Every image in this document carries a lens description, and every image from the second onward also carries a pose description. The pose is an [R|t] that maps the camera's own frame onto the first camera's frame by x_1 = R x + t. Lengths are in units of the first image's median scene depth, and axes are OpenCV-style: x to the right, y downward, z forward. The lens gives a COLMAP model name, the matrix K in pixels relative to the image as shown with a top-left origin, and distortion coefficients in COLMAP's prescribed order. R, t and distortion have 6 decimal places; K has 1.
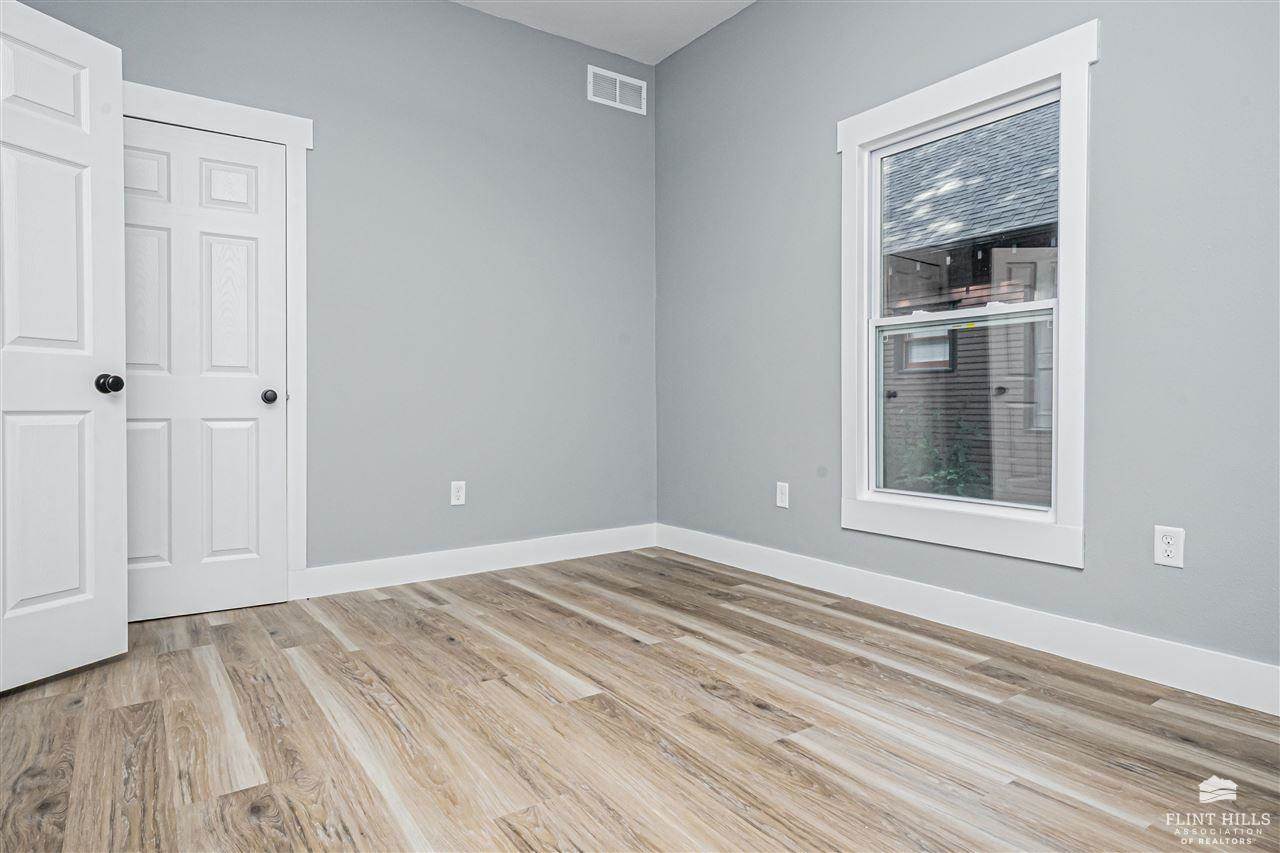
lens RADIAL K [[736.0, 0, 632.7], [0, 736.0, 413.5], [0, 0, 1]] dist [-0.019638, 0.022564]
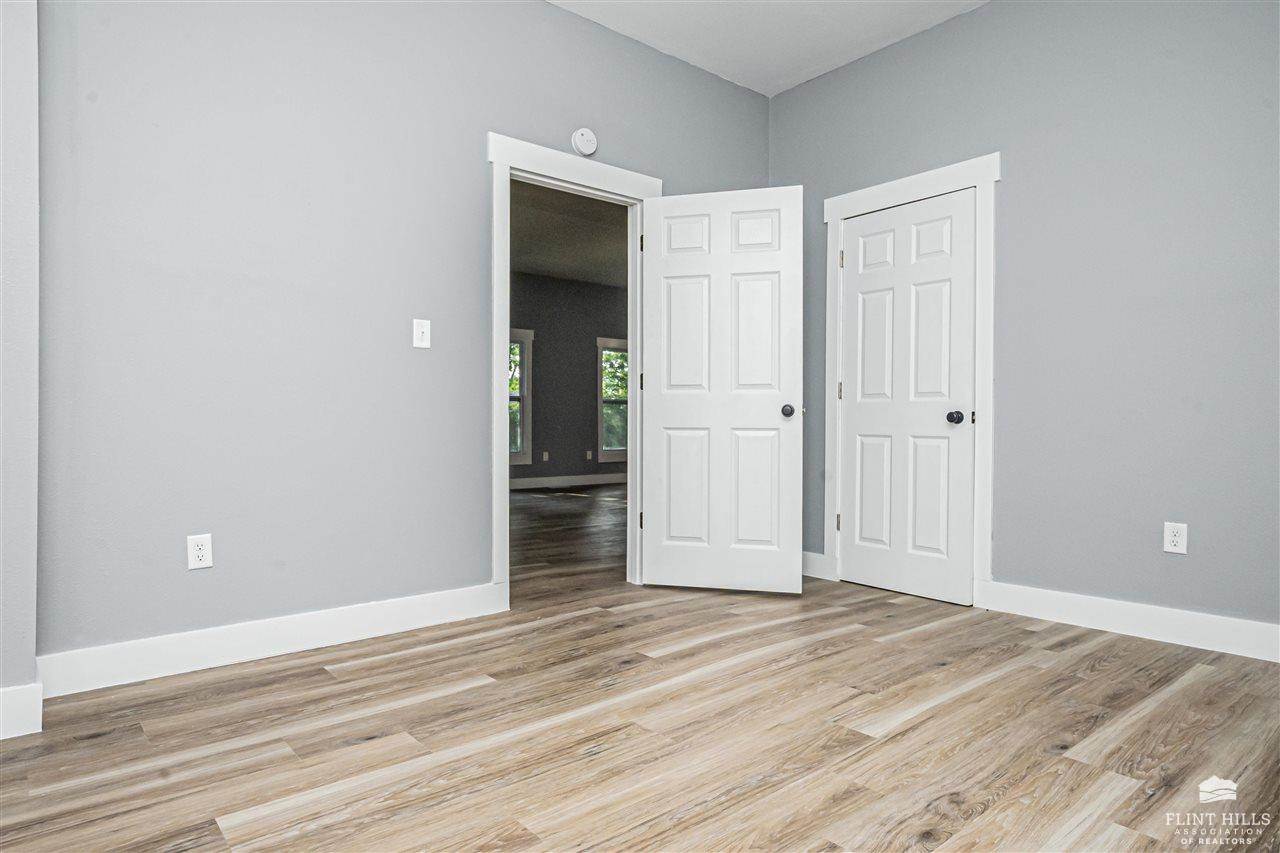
lens RADIAL K [[736.0, 0, 632.7], [0, 736.0, 413.5], [0, 0, 1]] dist [-0.019638, 0.022564]
pose [[0.095304, -0.009556, -0.995402, 0.776689], [-0.012107, 0.999869, -0.010758, -0.014685], [0.995375, 0.013077, 0.095176, 0.545550]]
